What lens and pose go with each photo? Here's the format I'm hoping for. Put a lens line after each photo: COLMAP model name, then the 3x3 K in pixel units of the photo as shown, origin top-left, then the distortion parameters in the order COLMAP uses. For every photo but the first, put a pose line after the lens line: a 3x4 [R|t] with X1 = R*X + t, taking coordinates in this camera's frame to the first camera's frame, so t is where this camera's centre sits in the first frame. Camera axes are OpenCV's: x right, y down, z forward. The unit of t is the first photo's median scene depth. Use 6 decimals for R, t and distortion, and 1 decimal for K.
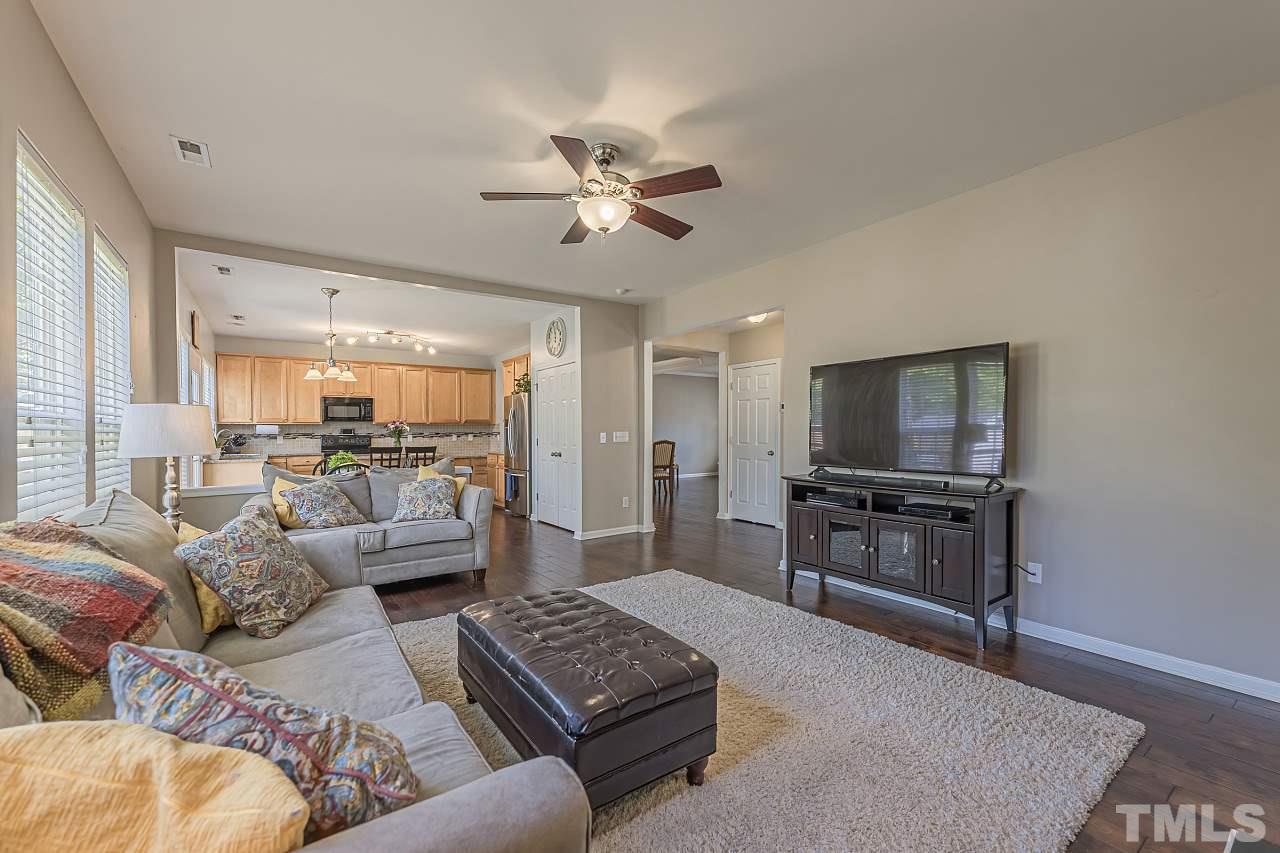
lens RADIAL K [[523.0, 0, 646.8], [0, 523.0, 436.0], [0, 0, 1]] dist [-0.000378, -0.000830]
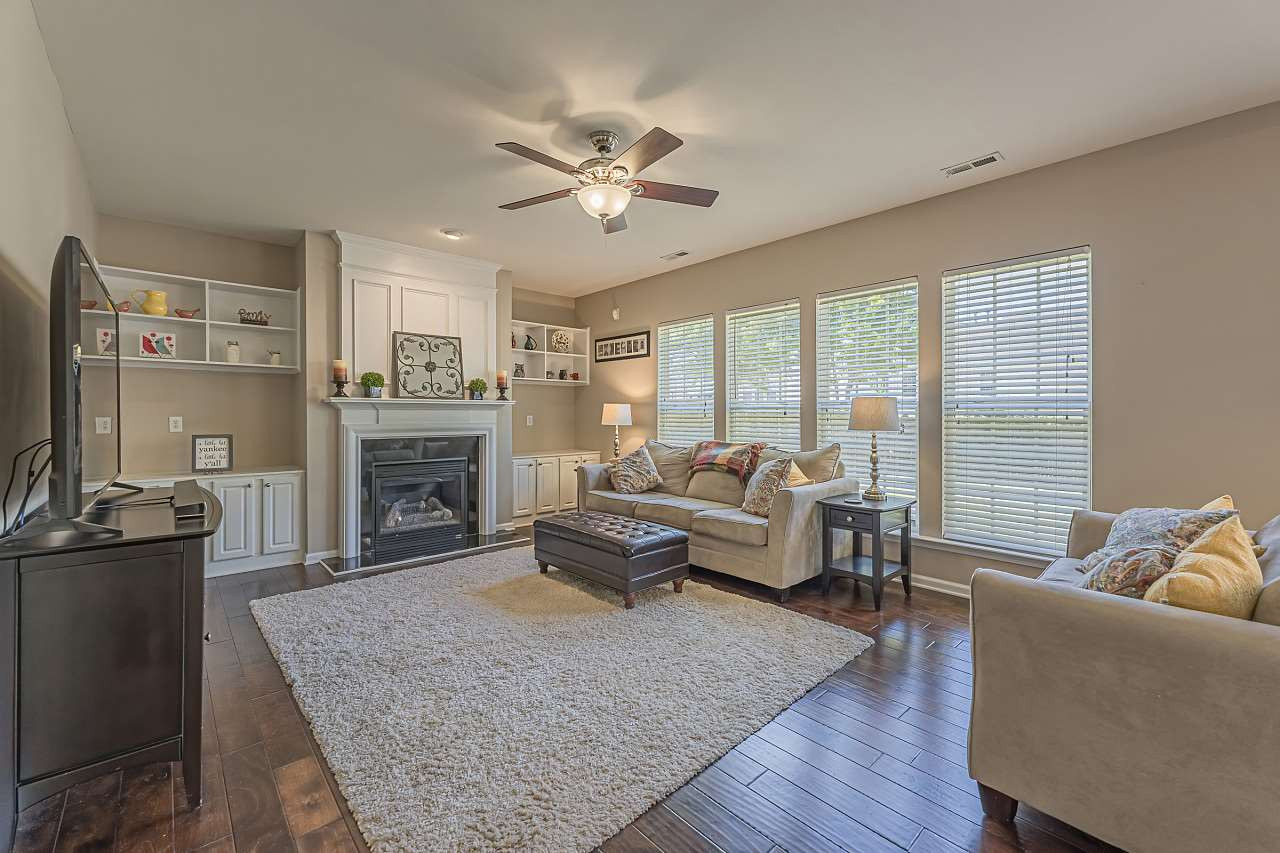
lens RADIAL K [[523.0, 0, 637.6], [0, 523.0, 419.5], [0, 0, 1]] dist [-0.000378, -0.000830]
pose [[-0.993908, 0.006283, -0.110036, -0.011532], [0.004465, 0.999850, 0.016758, -0.007624], [0.110125, 0.016164, -0.993786, 0.692065]]
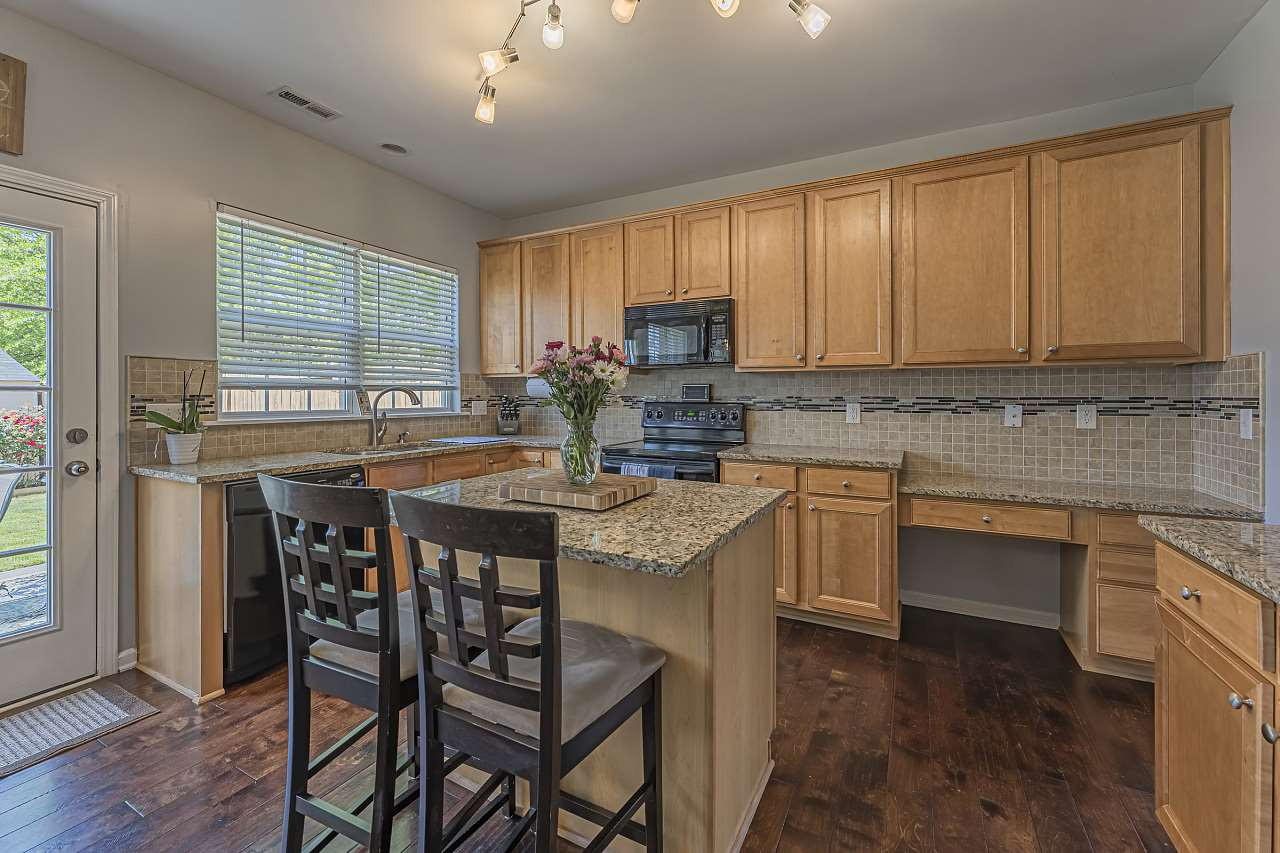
lens RADIAL K [[523.0, 0, 640.5], [0, 523.0, 396.0], [0, 0, 1]] dist [-0.000378, -0.000830]
pose [[0.445377, 0.007287, -0.895313, -0.254230], [-0.009953, 0.999945, 0.003187, -0.007222], [0.895288, 0.007492, 0.445425, 0.856631]]
